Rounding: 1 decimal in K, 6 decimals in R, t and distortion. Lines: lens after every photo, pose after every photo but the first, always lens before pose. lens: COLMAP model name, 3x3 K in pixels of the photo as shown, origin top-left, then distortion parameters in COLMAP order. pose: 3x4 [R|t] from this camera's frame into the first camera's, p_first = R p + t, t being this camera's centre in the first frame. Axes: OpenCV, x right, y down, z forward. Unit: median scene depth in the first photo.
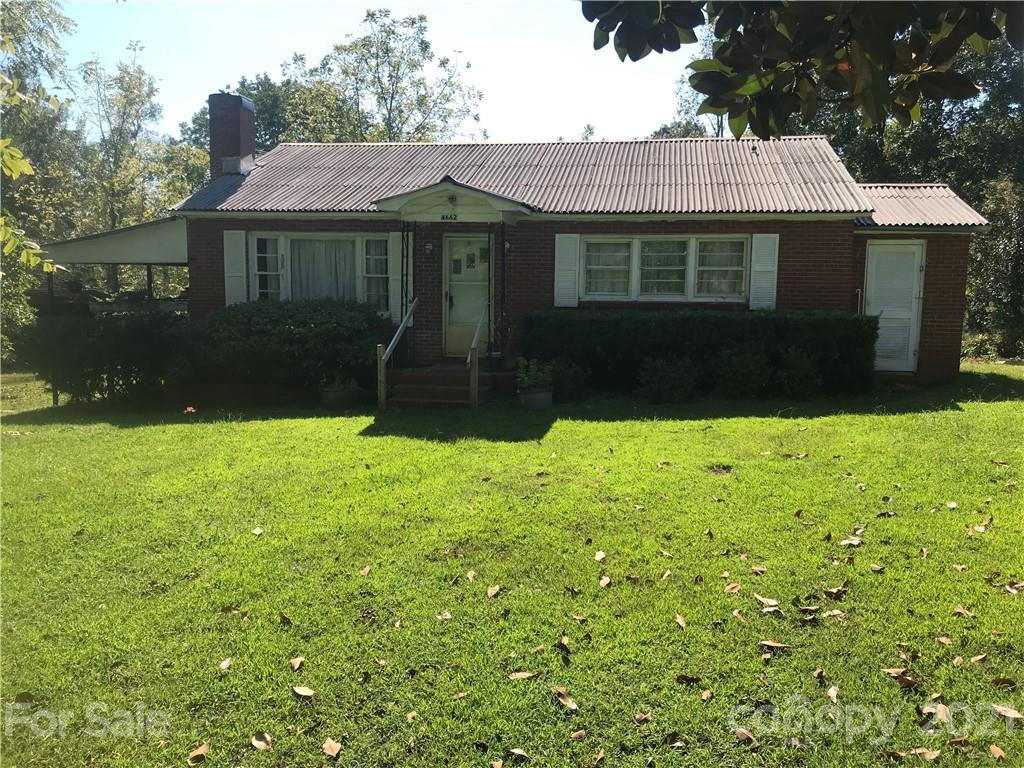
lens RADIAL K [[873.5, 0, 511.1], [0, 873.5, 383.5], [0, 0, 1]] dist [0.090778, -0.005668]
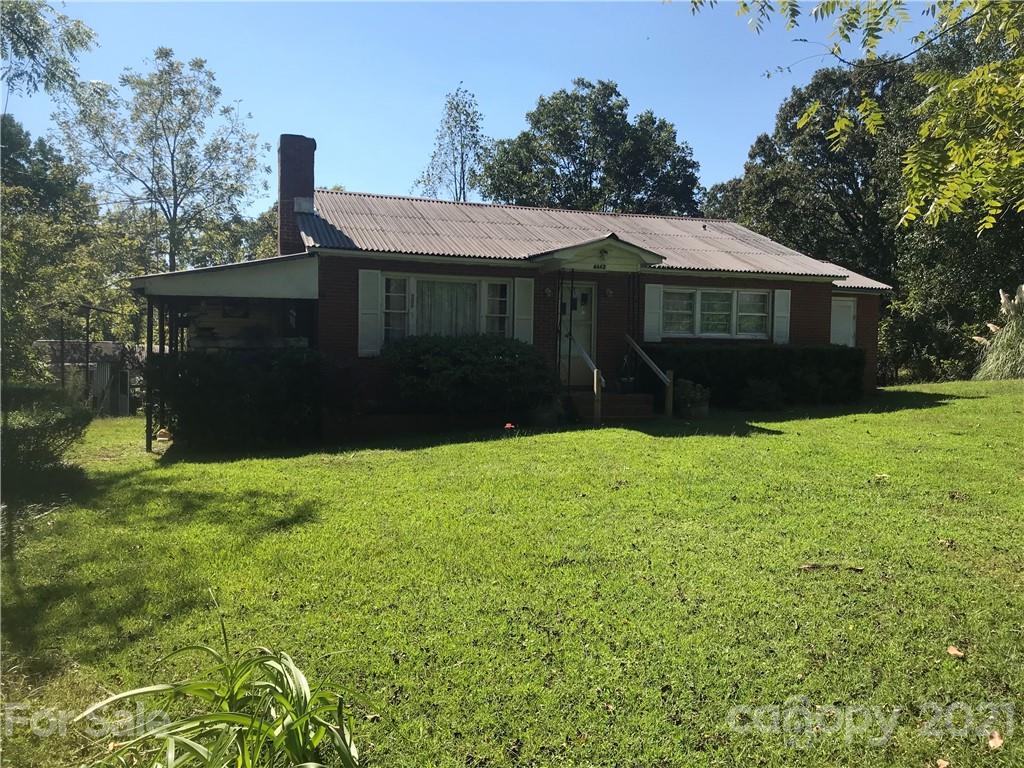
lens RADIAL K [[873.5, 0, 509.7], [0, 873.5, 386.5], [0, 0, 1]] dist [0.090778, -0.005668]
pose [[0.830377, -0.034553, 0.556130, -0.791322], [0.051472, 0.998565, -0.014813, -0.018686], [-0.554819, 0.040926, 0.830964, 0.093065]]
